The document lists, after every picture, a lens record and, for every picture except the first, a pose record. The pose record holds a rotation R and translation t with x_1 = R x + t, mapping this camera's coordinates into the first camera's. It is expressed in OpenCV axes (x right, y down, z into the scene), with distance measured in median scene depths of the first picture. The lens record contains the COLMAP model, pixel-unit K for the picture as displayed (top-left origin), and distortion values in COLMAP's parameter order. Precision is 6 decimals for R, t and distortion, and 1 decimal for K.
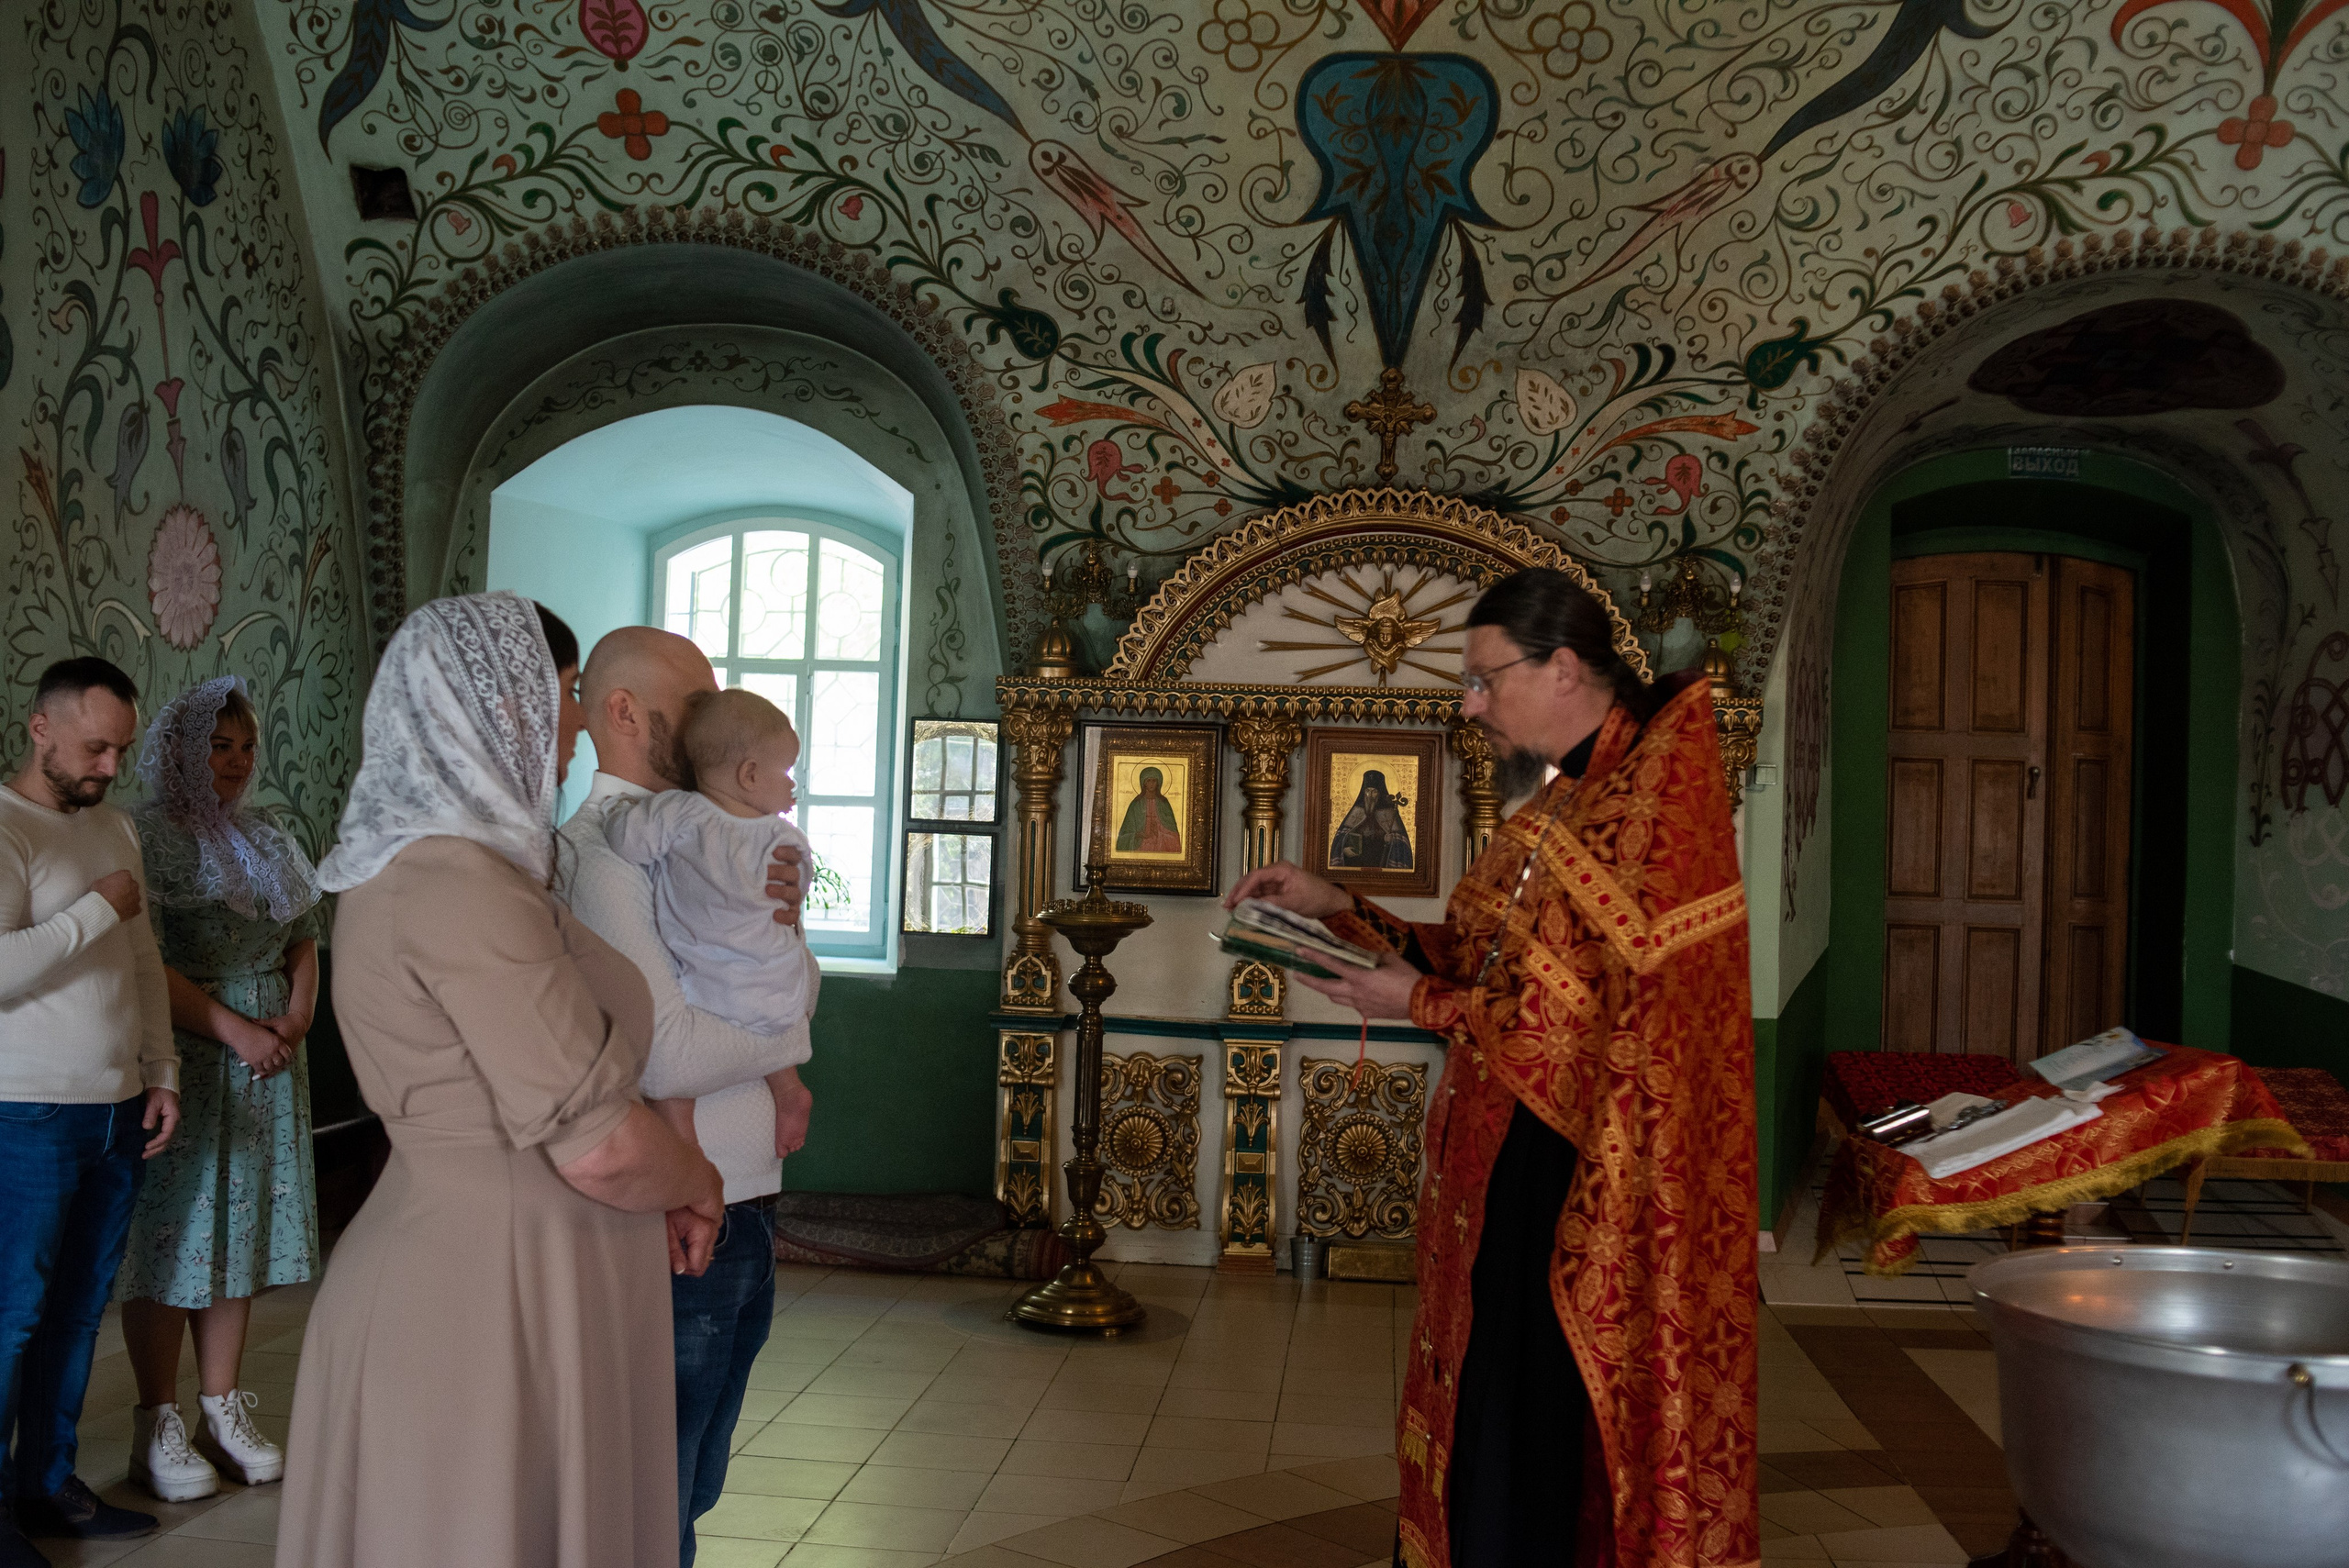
lens RADIAL K [[2334.9, 0, 1174.5], [0, 2334.9, 784.0], [0, 0, 1]] dist [-0.145927, 0.089213]
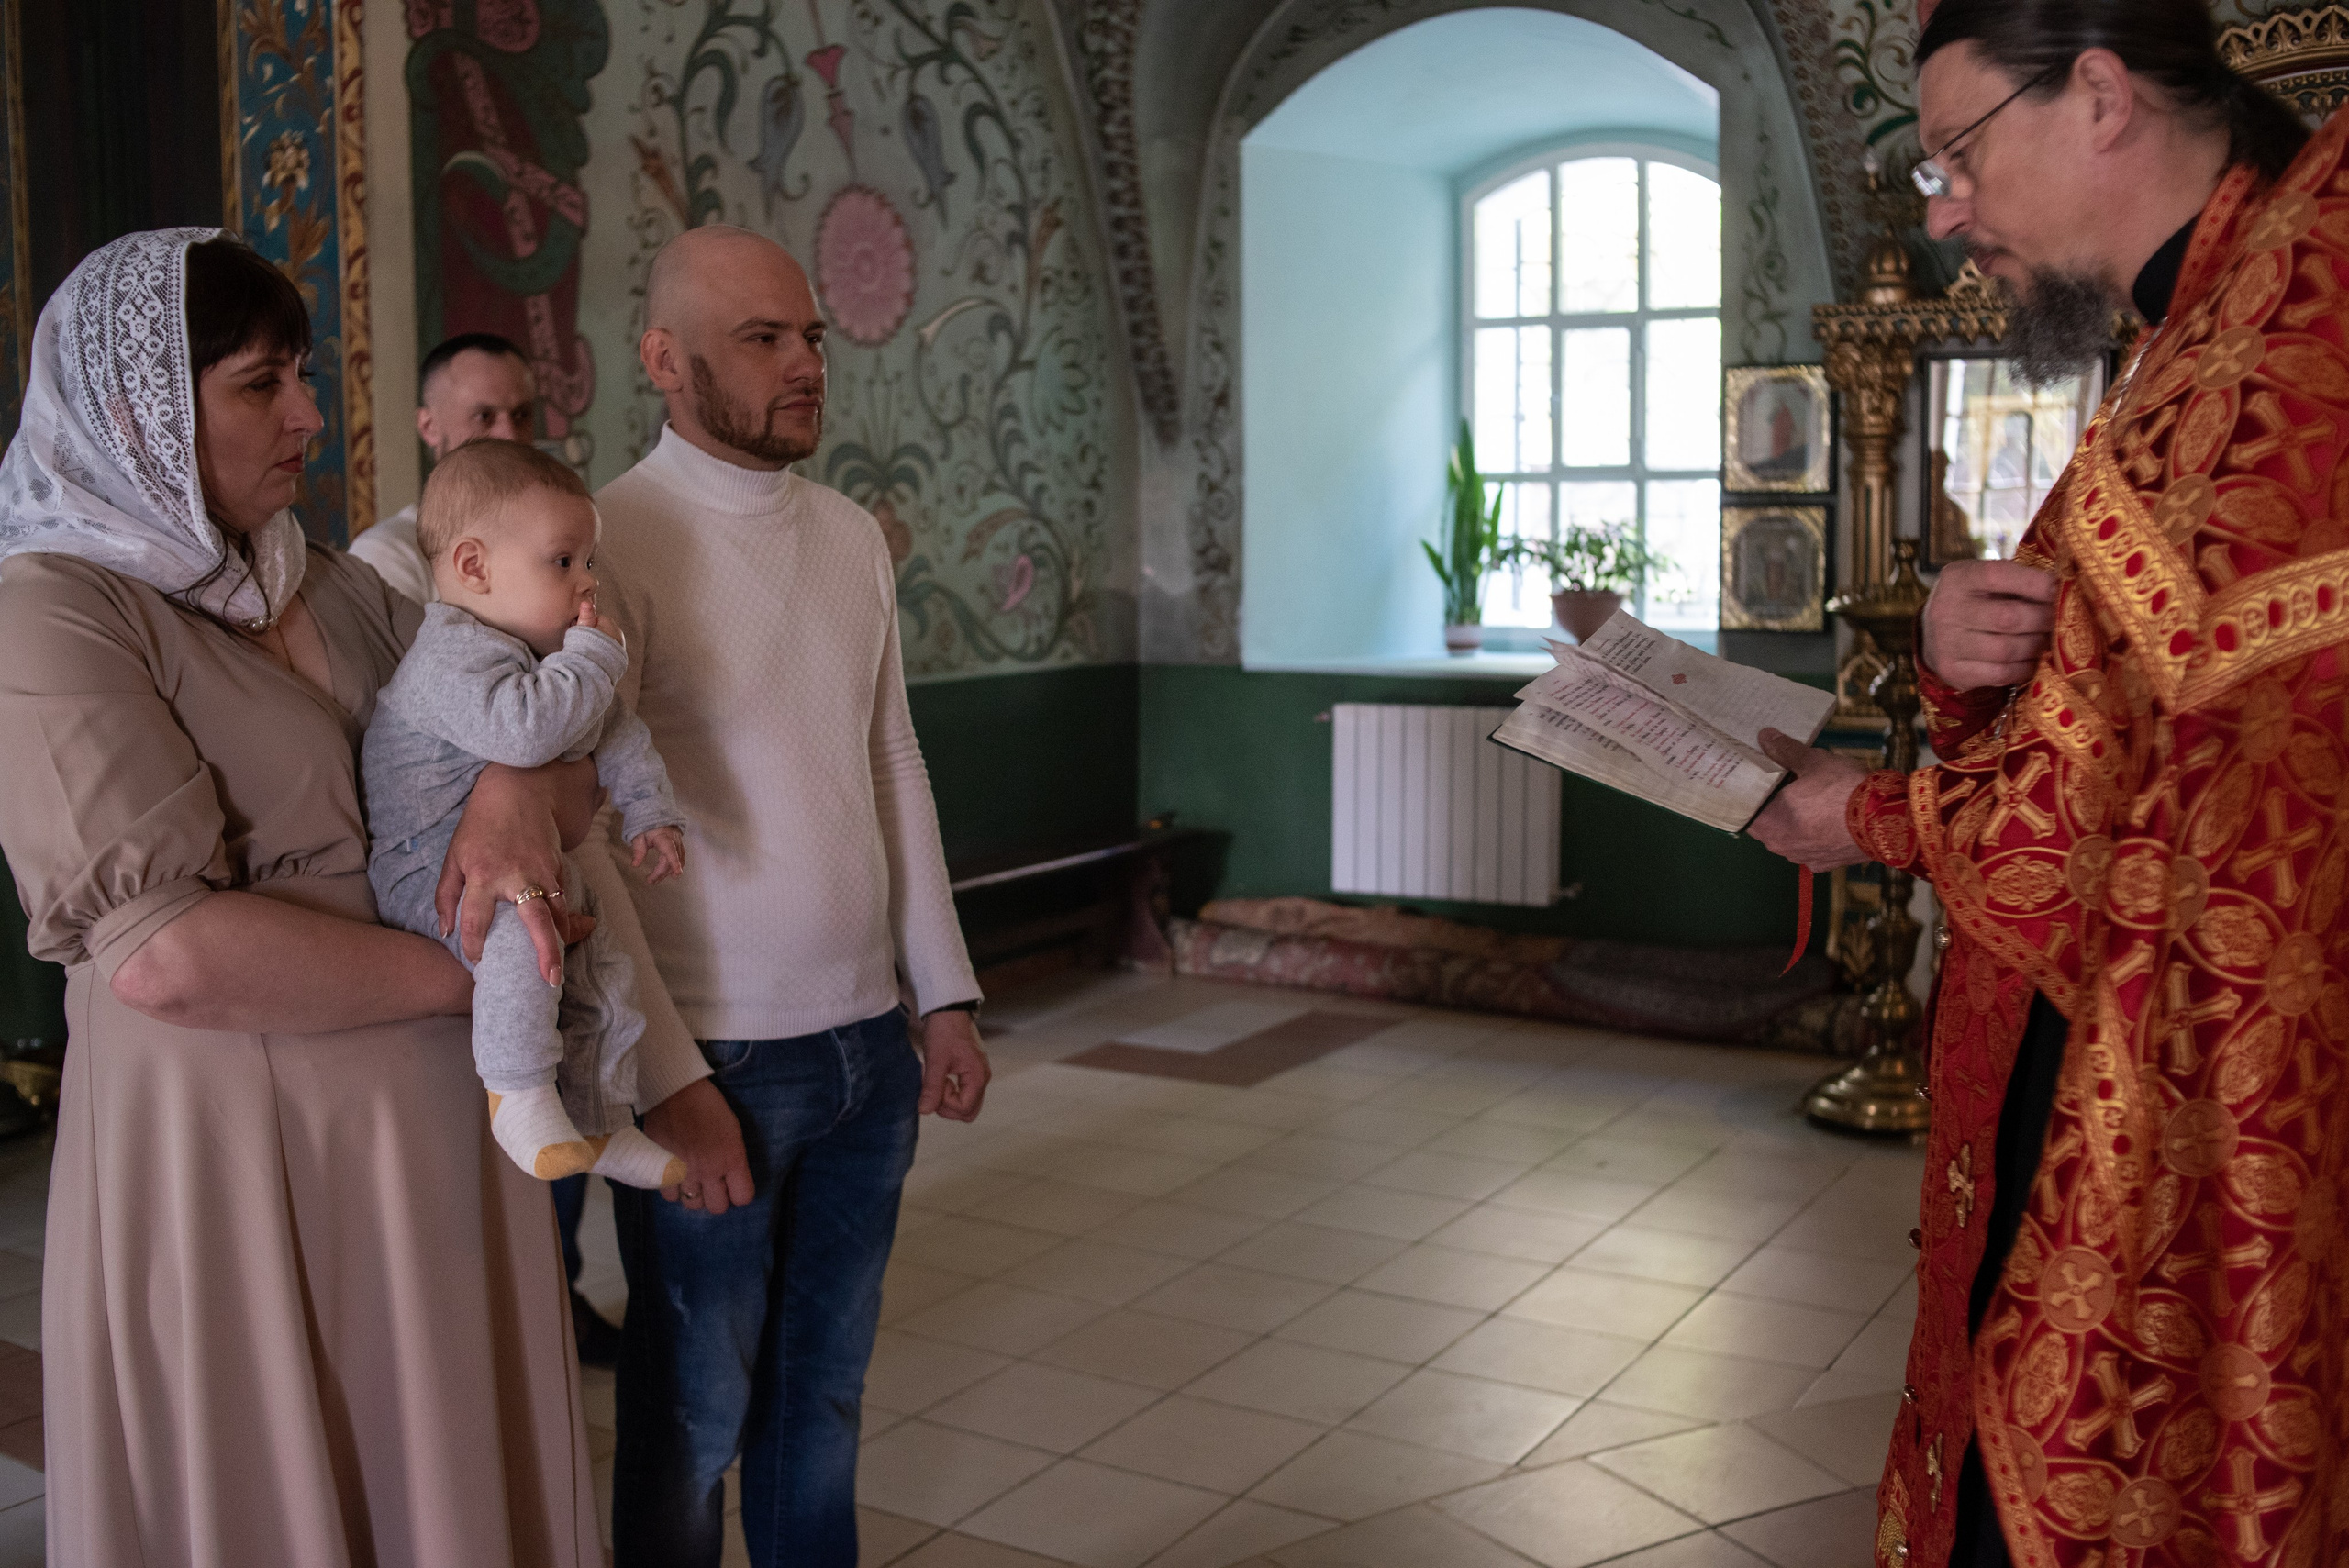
lens RADIAL K [[2334.9, 0, 1174.5], [0, 2334.9, 784.0], [0, 0, 1]] dist [-0.145927, 0.089213]
pose [[0.891182, 0.004764, -0.453622, 0.086794], [0.054441, 0.991595, 0.117368, 0.011769], [0.450368, -0.129292, 0.883432, 0.191011]]
